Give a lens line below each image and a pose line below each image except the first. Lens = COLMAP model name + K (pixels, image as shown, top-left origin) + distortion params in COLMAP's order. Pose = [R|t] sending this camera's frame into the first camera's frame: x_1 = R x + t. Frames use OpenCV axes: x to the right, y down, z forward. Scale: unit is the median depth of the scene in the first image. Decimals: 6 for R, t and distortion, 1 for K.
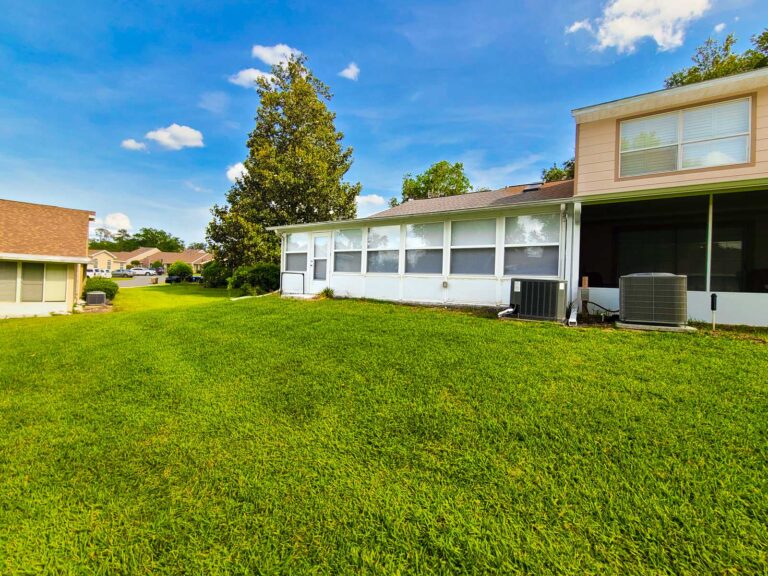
lens RADIAL K [[321.4, 0, 386.9], [0, 321.4, 286.9], [0, 0, 1]] dist [-0.002772, -0.000845]
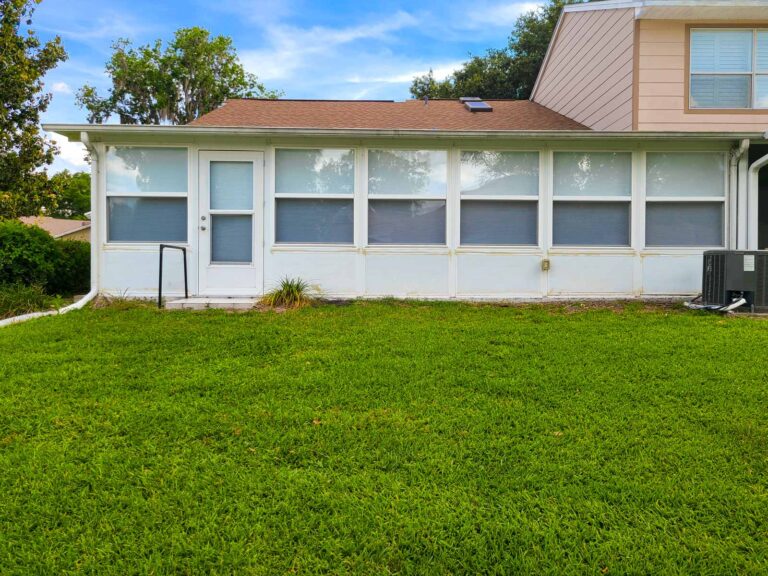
lens RADIAL K [[586.2, 0, 383.4], [0, 586.2, 283.6], [0, 0, 1]] dist [0.000535, 0.007409]
pose [[0.831366, -0.042862, 0.554070, -0.569638], [0.031350, 0.999051, 0.030244, -0.013171], [-0.554841, -0.007774, 0.831920, 0.288383]]
